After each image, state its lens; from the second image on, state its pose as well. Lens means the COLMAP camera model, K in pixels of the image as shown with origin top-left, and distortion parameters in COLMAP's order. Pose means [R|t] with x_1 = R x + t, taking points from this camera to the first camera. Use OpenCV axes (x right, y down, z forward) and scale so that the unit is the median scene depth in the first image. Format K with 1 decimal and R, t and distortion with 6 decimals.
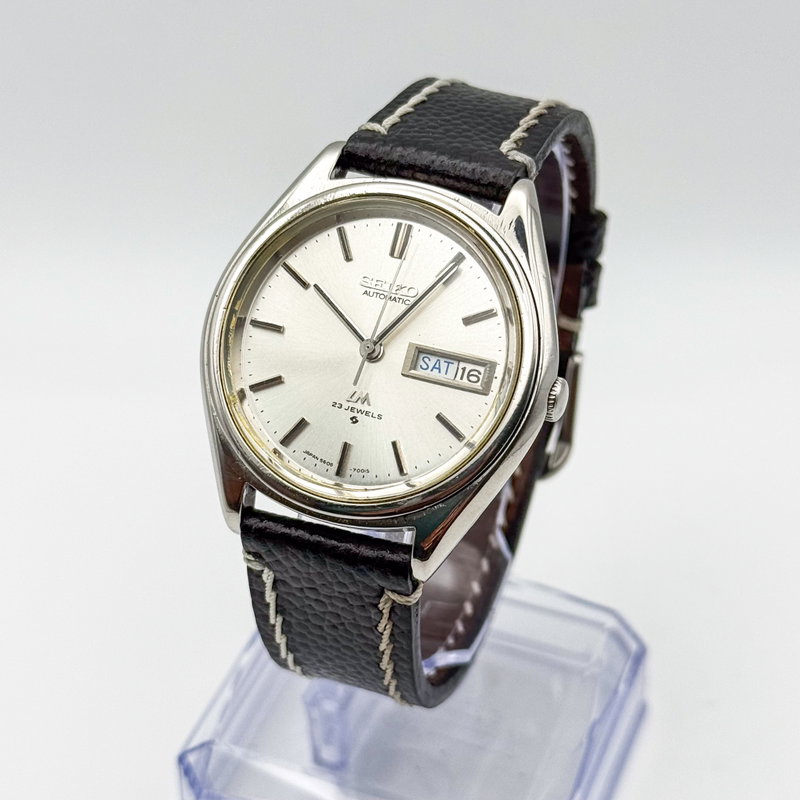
lens RADIAL K [[1963.5, 0, 400.0], [0, 1963.5, 400.0], [0, 0, 1]] dist [0.103199, 0.333018]
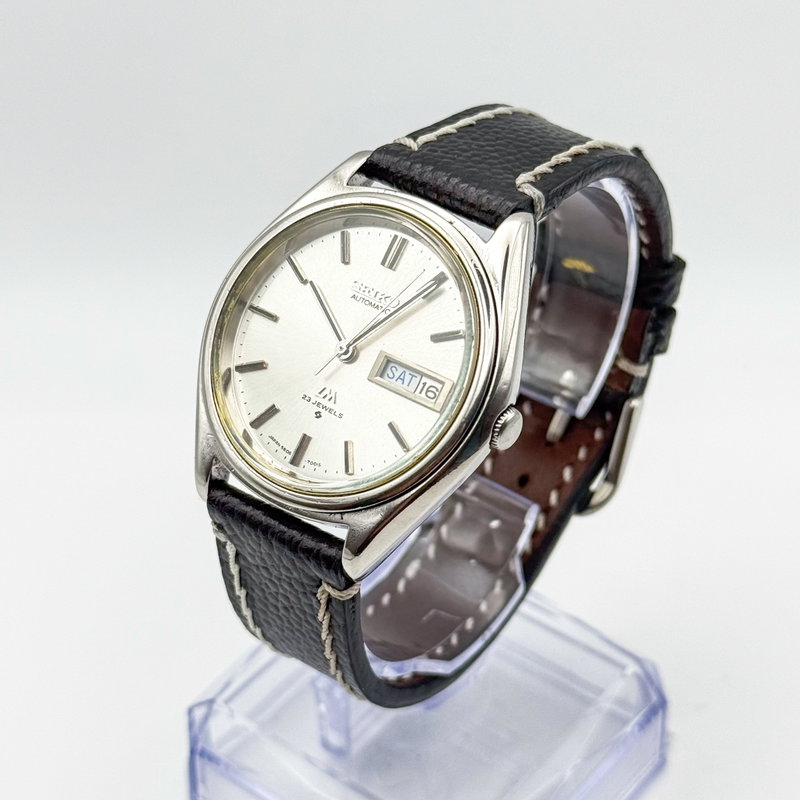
lens RADIAL K [[1963.5, 0, 400.0], [0, 1963.5, 400.0], [0, 0, 1]] dist [0.103199, 0.333018]
pose [[0.958604, 0.170190, -0.228285, 0.251115], [-0.171749, 0.985053, 0.013170, -0.018454], [0.227114, 0.026582, 0.973505, -0.005693]]
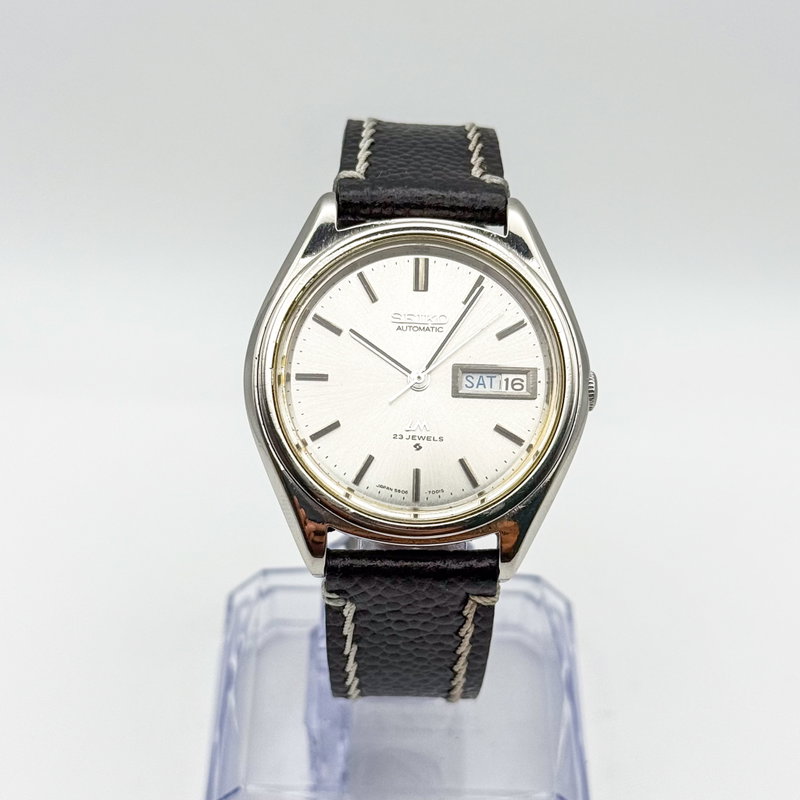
lens RADIAL K [[1963.5, 0, 400.0], [0, 1963.5, 400.0], [0, 0, 1]] dist [0.103199, 0.333018]
pose [[0.933344, -0.197119, 0.300023, -0.342555], [0.195535, 0.980050, 0.035612, -0.053920], [-0.301057, 0.025427, 0.953267, -0.016336]]
